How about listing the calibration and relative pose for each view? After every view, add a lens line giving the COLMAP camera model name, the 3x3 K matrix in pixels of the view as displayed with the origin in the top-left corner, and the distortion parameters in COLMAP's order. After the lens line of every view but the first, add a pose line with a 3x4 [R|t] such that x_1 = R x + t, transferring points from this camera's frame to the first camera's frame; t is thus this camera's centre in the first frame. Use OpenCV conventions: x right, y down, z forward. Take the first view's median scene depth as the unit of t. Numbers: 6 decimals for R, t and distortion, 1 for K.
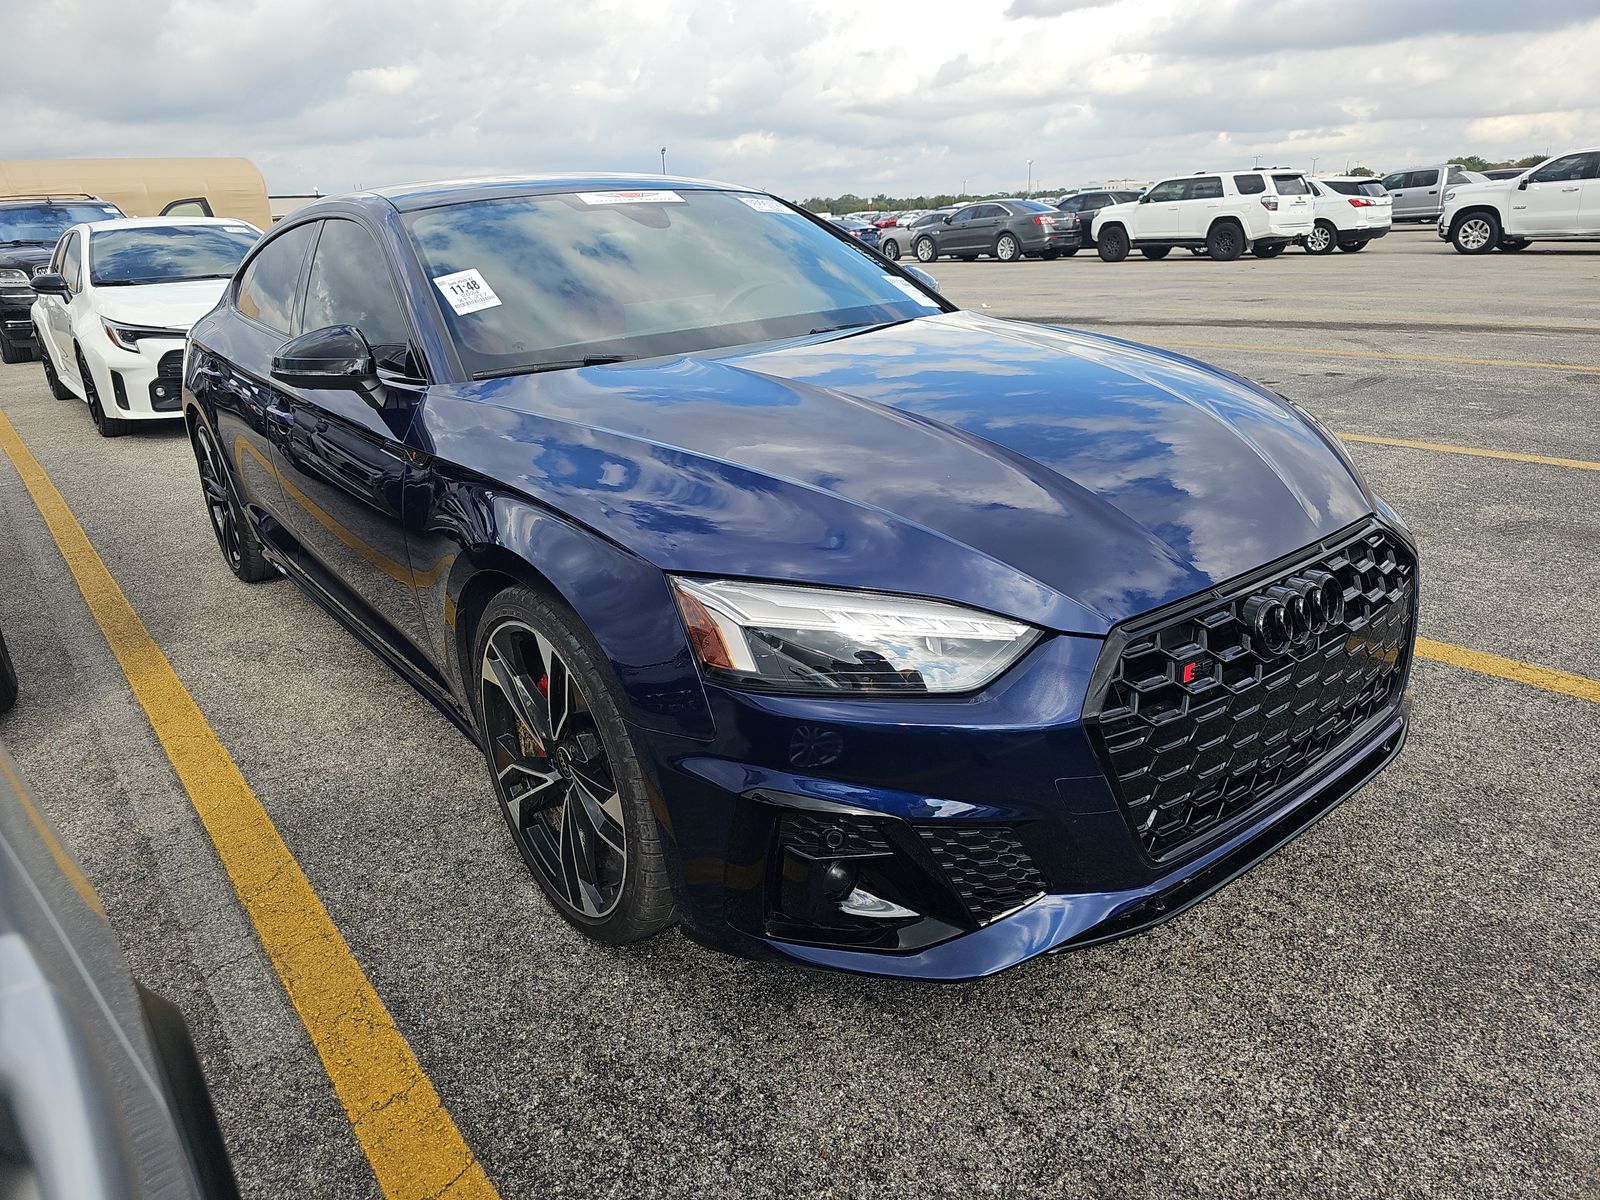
lens RADIAL K [[1076.6, 0, 809.3], [0, 1076.6, 591.2], [0, 0, 1]] dist [0.025320, -0.026070]
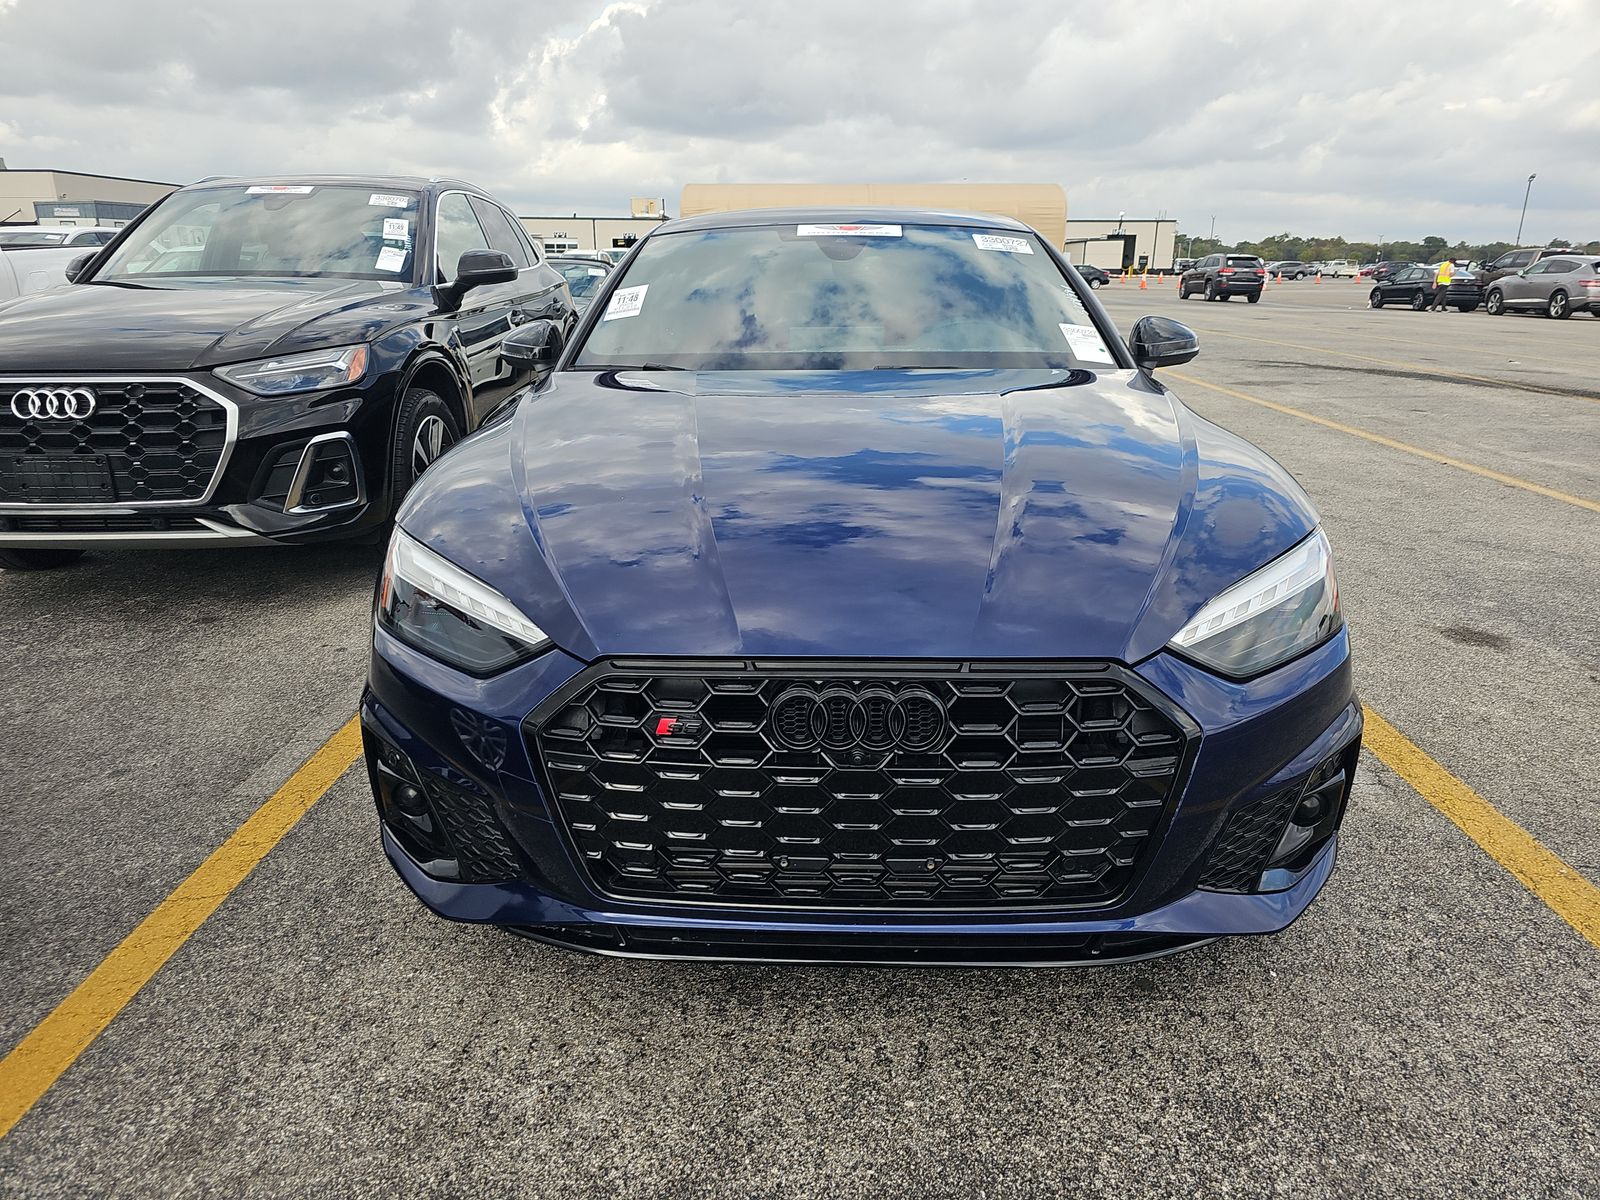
lens RADIAL K [[1087.0, 0, 793.7], [0, 1087.0, 605.5], [0, 0, 1]] dist [0.015627, -0.027532]
pose [[0.756684, 0.243811, -0.606618, 0.334465], [-0.249352, 0.965350, 0.076956, -0.045696], [0.604362, 0.093030, 0.791260, 0.085569]]
